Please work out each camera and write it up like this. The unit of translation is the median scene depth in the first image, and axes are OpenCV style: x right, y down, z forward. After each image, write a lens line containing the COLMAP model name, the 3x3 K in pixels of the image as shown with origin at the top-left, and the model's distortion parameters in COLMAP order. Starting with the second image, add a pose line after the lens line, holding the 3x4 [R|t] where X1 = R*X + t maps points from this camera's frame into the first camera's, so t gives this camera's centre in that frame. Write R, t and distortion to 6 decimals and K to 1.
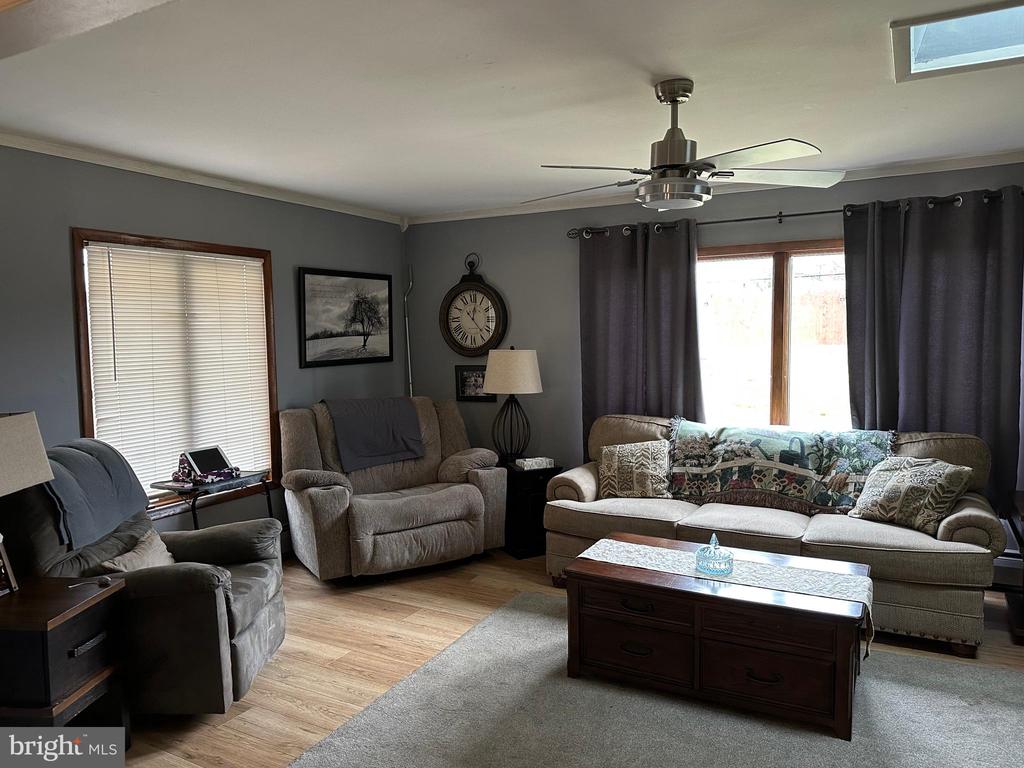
lens RADIAL K [[738.2, 0, 512.0], [0, 738.2, 384.0], [0, 0, 1]] dist [0.181934, -0.291745]
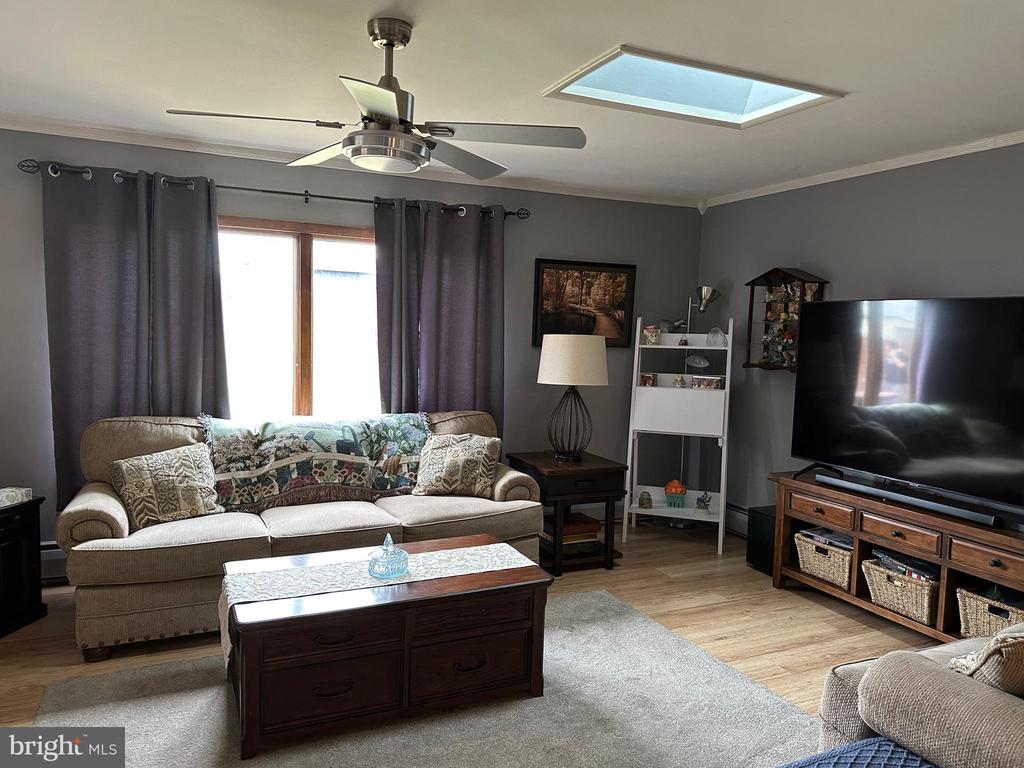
lens RADIAL K [[738.2, 0, 512.0], [0, 738.2, 384.0], [0, 0, 1]] dist [0.181934, -0.291745]
pose [[0.594260, -0.032237, 0.803627, -0.266018], [0.023629, 0.999465, 0.022619, -0.000820], [-0.803926, 0.005547, 0.594703, 0.238839]]
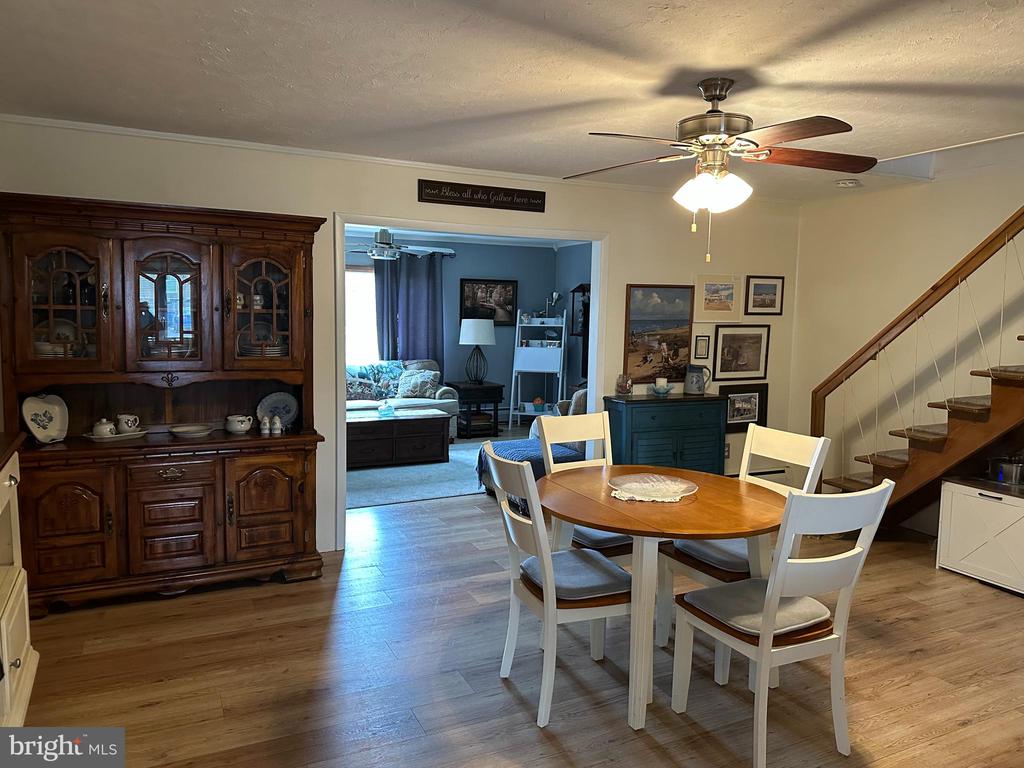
lens RADIAL K [[738.2, 0, 512.0], [0, 738.2, 384.0], [0, 0, 1]] dist [0.181934, -0.291745]
pose [[0.574678, -0.057087, 0.816386, -0.970534], [0.037558, 0.998353, 0.043373, 0.047159], [-0.817518, 0.005737, 0.575875, -0.440583]]
